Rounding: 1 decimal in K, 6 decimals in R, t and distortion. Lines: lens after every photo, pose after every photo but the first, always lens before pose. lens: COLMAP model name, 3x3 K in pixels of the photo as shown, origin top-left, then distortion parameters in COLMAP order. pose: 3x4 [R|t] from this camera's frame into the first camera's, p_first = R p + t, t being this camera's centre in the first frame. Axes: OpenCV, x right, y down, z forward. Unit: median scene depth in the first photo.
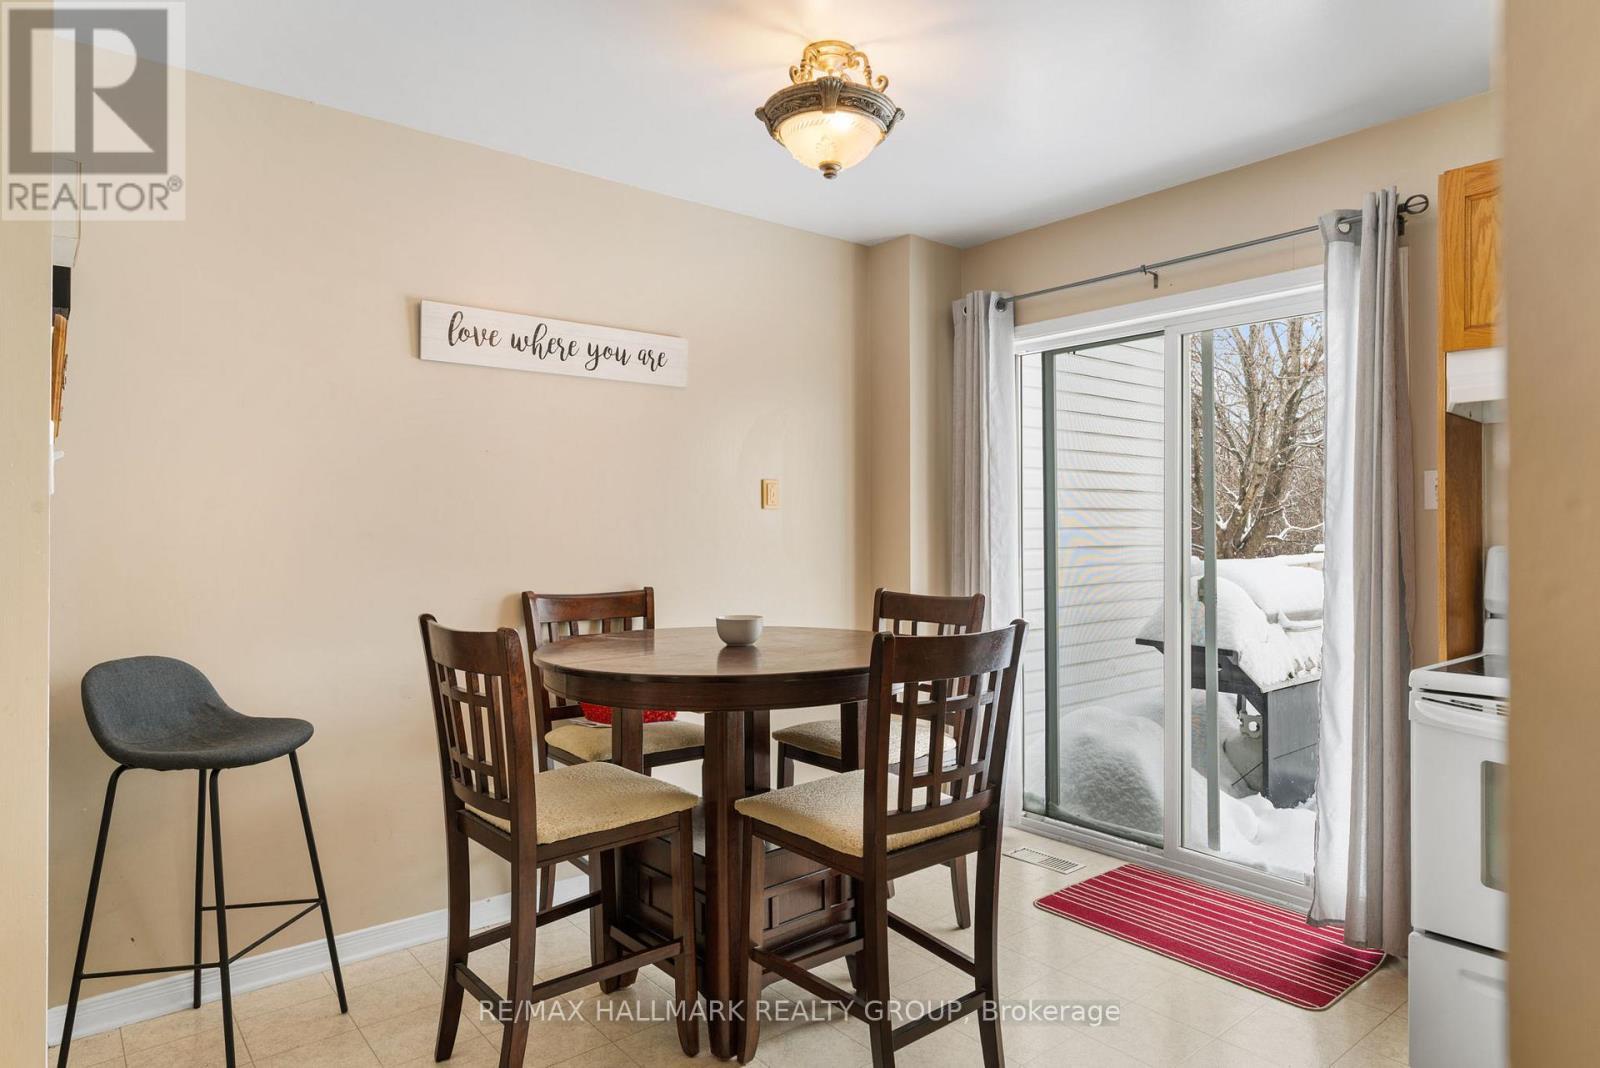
lens RADIAL K [[944.1, 0, 798.2], [0, 944.1, 526.4], [0, 0, 1]] dist [0.004802, 0.000465]
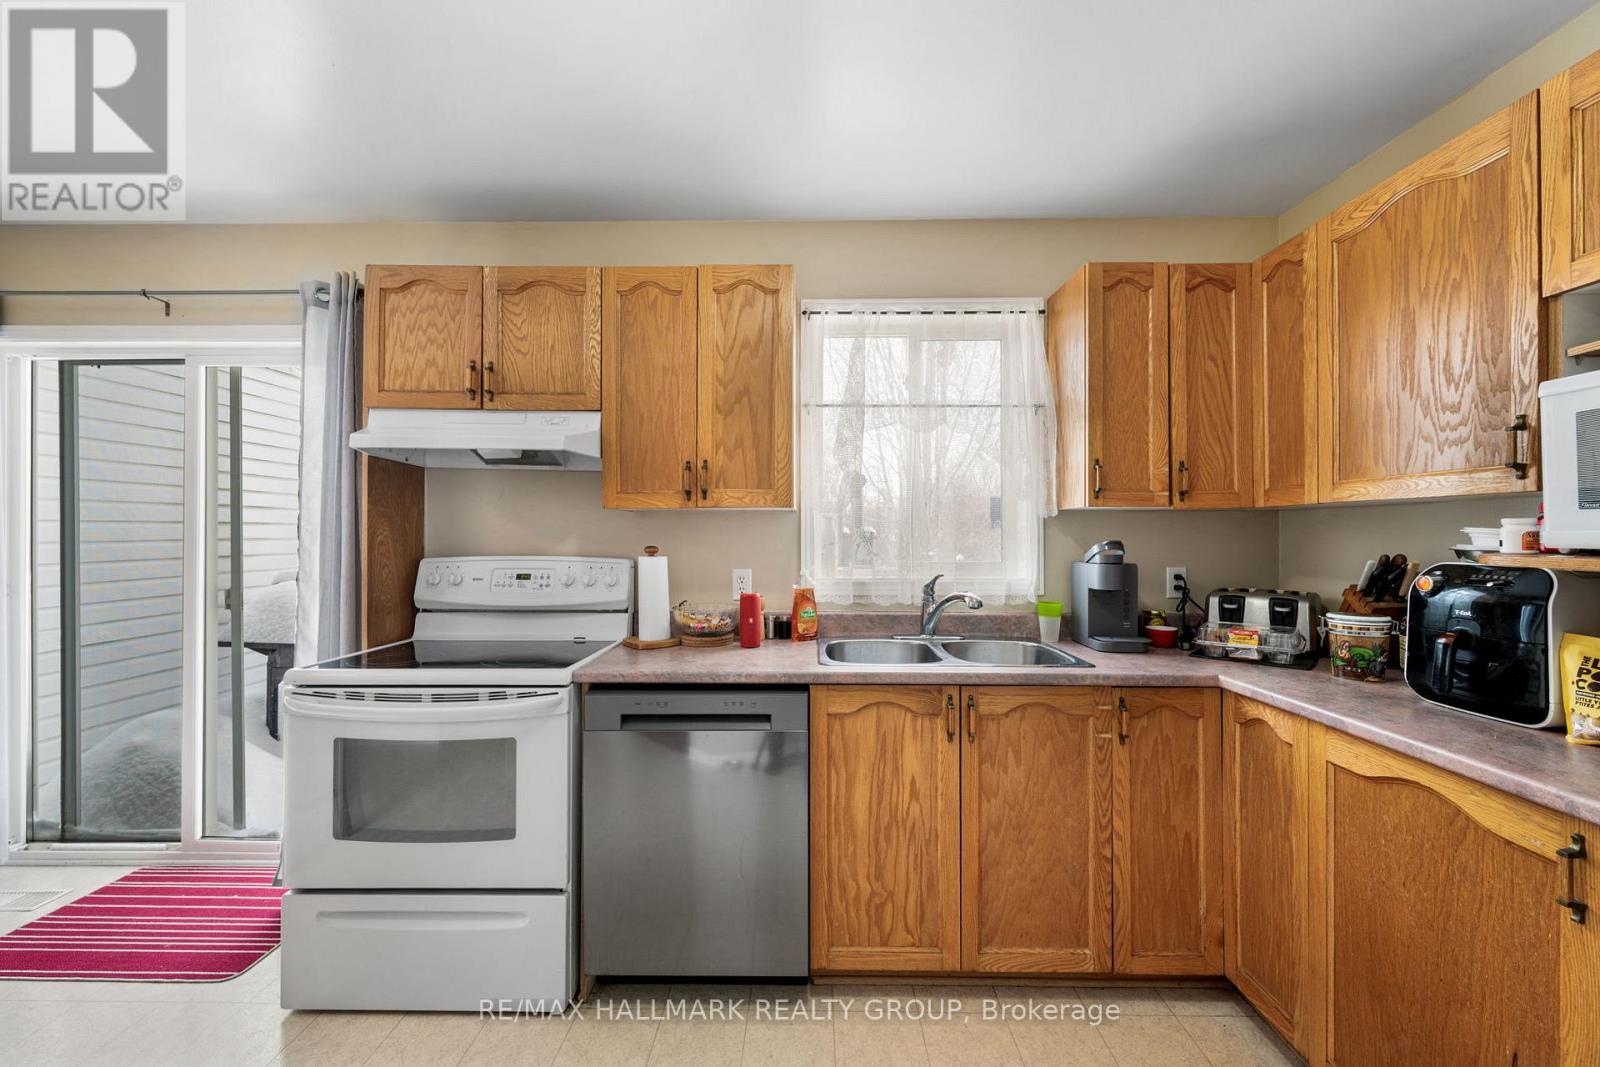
lens RADIAL K [[629.0, 0, 800.2], [0, 629.0, 536.6], [0, 0, 1]] dist [-0.001310, -0.000013]
pose [[0.632602, -0.000727, 0.774477, 0.282081], [-0.003545, 0.999986, 0.003834, -0.011463], [-0.774469, -0.005171, 0.632590, 0.010619]]
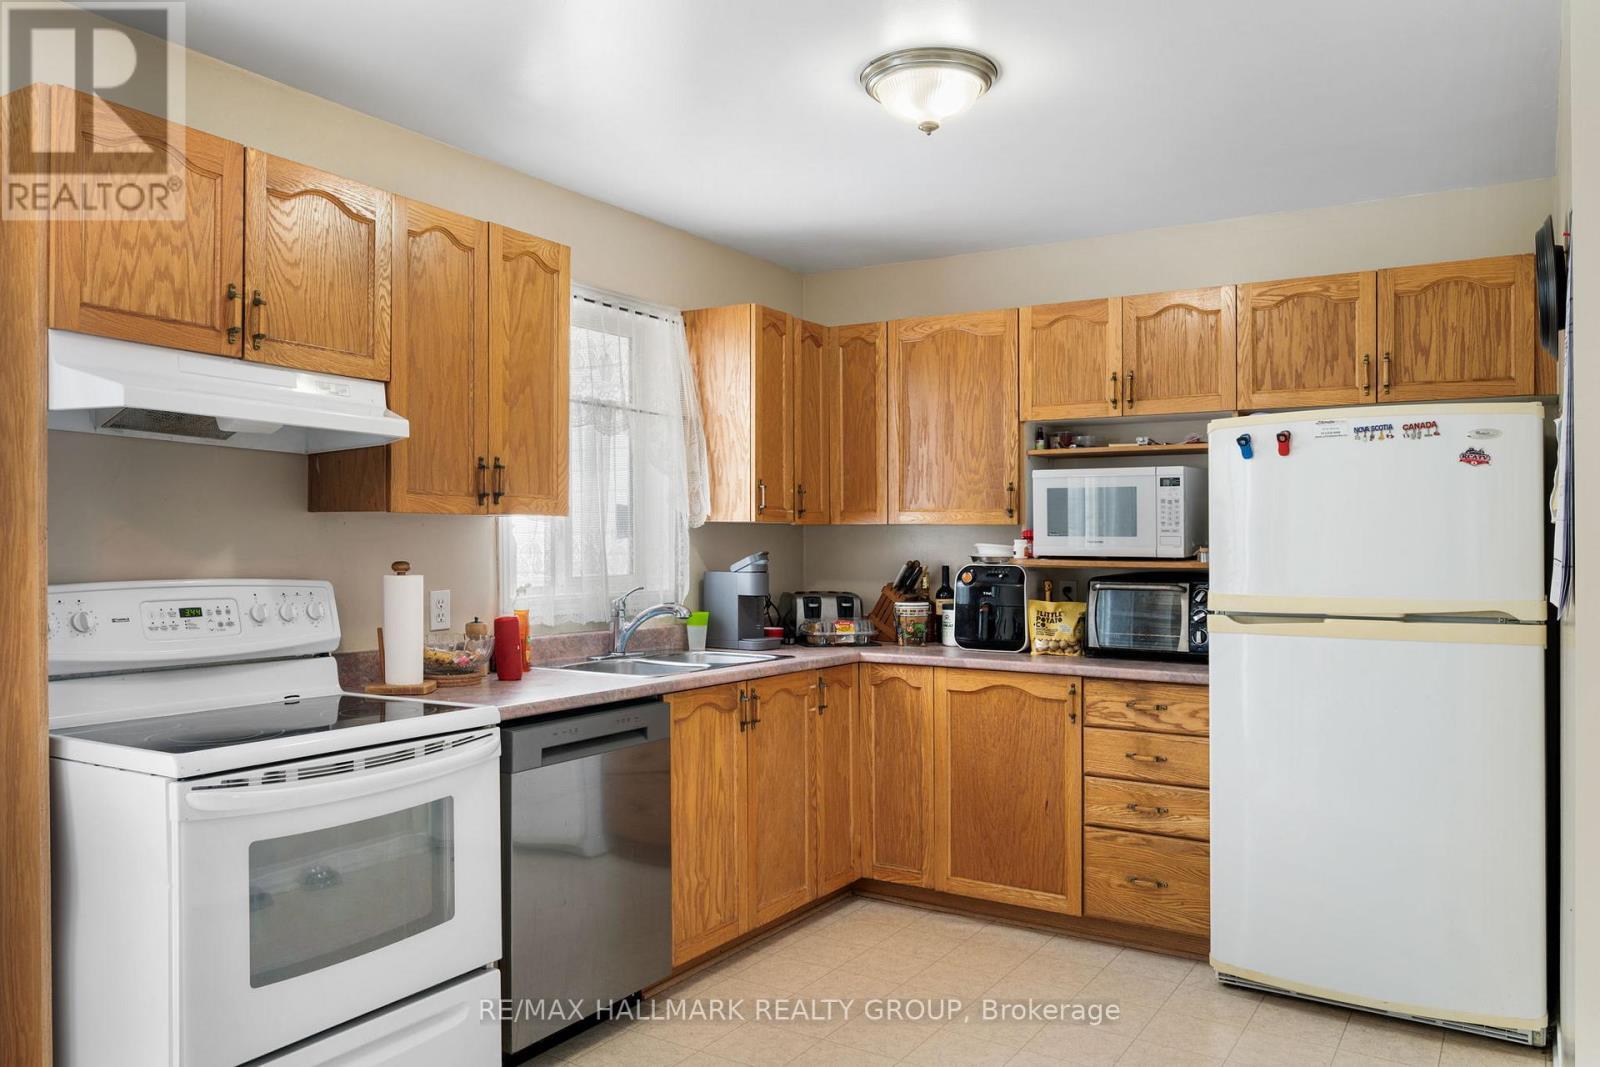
lens RADIAL K [[1144.6, 0, 800.0], [0, 1144.6, 533.5], [0, 0, 1]] dist [-0.007738, -0.001905]
pose [[-0.323795, 0.006310, 0.946106, -0.242427], [-0.008188, 0.999922, -0.009471, -0.014483], [-0.946092, -0.010813, -0.323718, 0.518505]]
